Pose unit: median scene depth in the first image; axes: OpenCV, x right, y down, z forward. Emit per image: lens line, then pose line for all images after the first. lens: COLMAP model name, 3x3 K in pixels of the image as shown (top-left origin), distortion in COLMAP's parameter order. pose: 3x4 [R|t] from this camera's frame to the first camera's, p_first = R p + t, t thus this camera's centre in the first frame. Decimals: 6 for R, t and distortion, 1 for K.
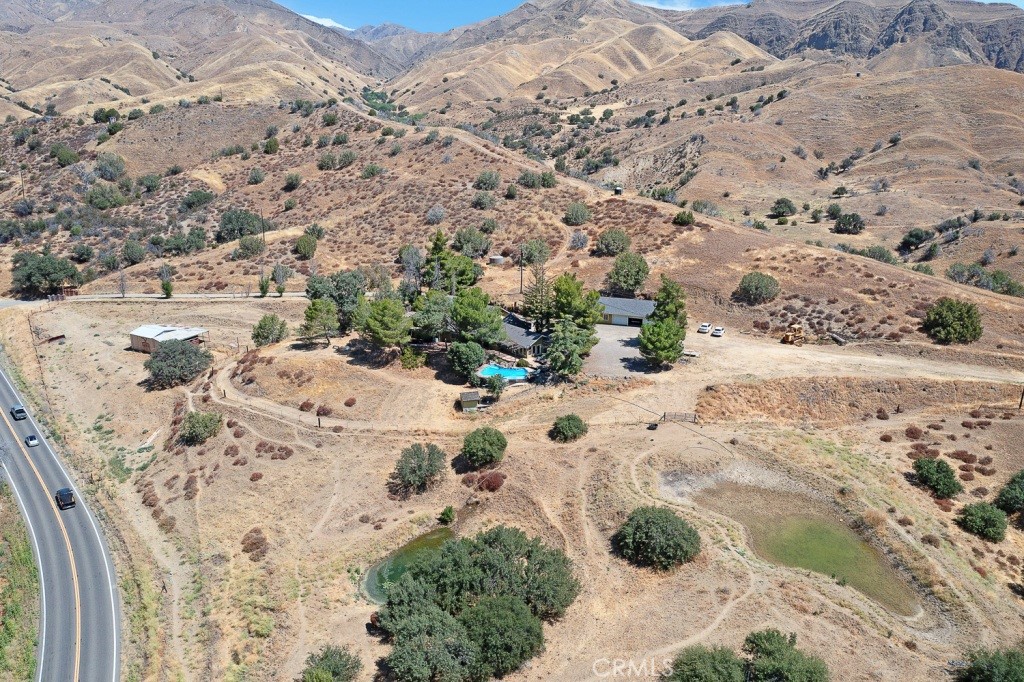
lens RADIAL K [[800.2, 0, 515.5], [0, 800.2, 340.0], [0, 0, 1]] dist [-0.007940, 0.004469]
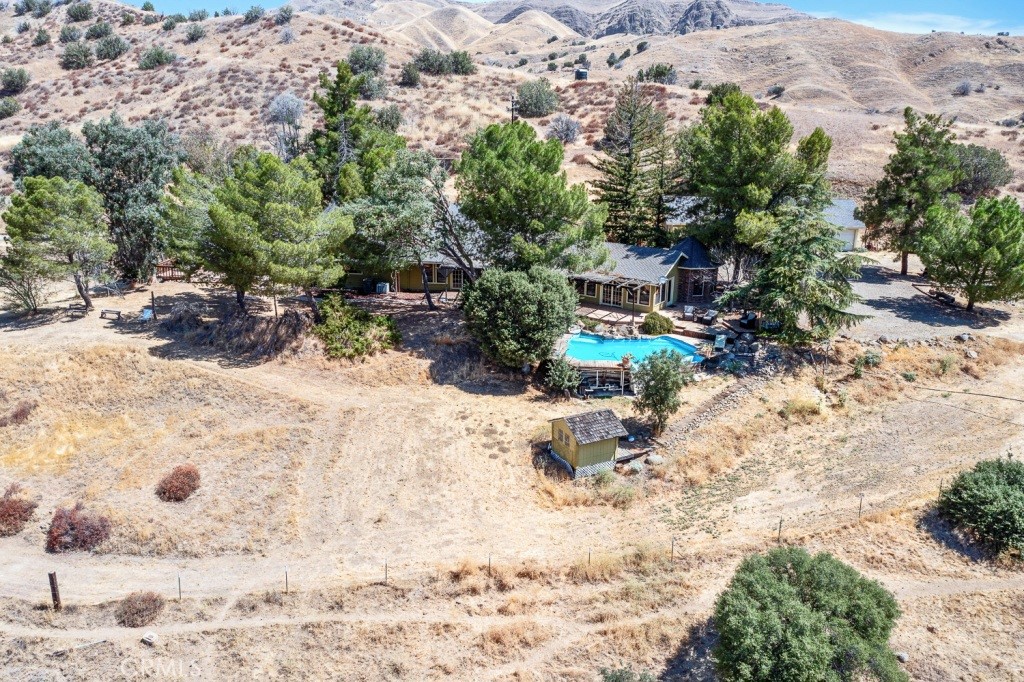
lens RADIAL K [[800.2, 0, 515.5], [0, 800.2, 340.0], [0, 0, 1]] dist [-0.007940, 0.004469]
pose [[0.967050, -0.059337, 0.247575, -0.075664], [0.061225, 0.998124, 0.000074, 0.016494], [-0.247115, 0.015086, 0.968869, 0.333463]]
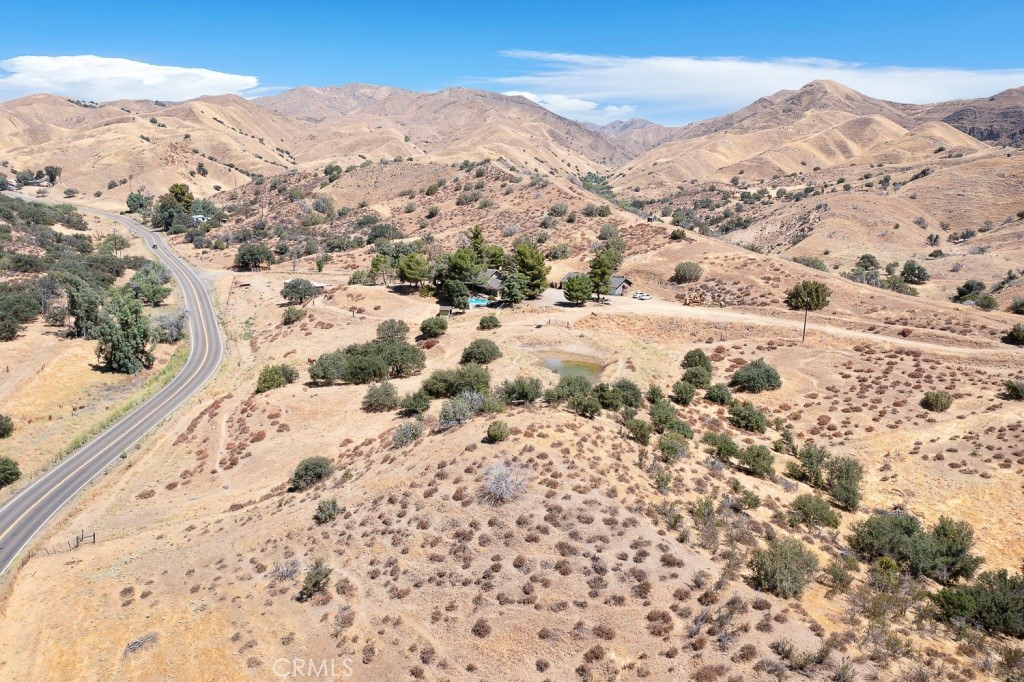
lens RADIAL K [[803.2, 0, 512.0], [0, 803.2, 341.0], [0, 0, 1]] dist [-0.007481, -0.000290]
pose [[0.954679, 0.082191, -0.286063, 0.249948], [-0.112610, 0.989414, -0.091537, 0.124952], [0.275511, 0.119602, 0.953828, -0.222868]]
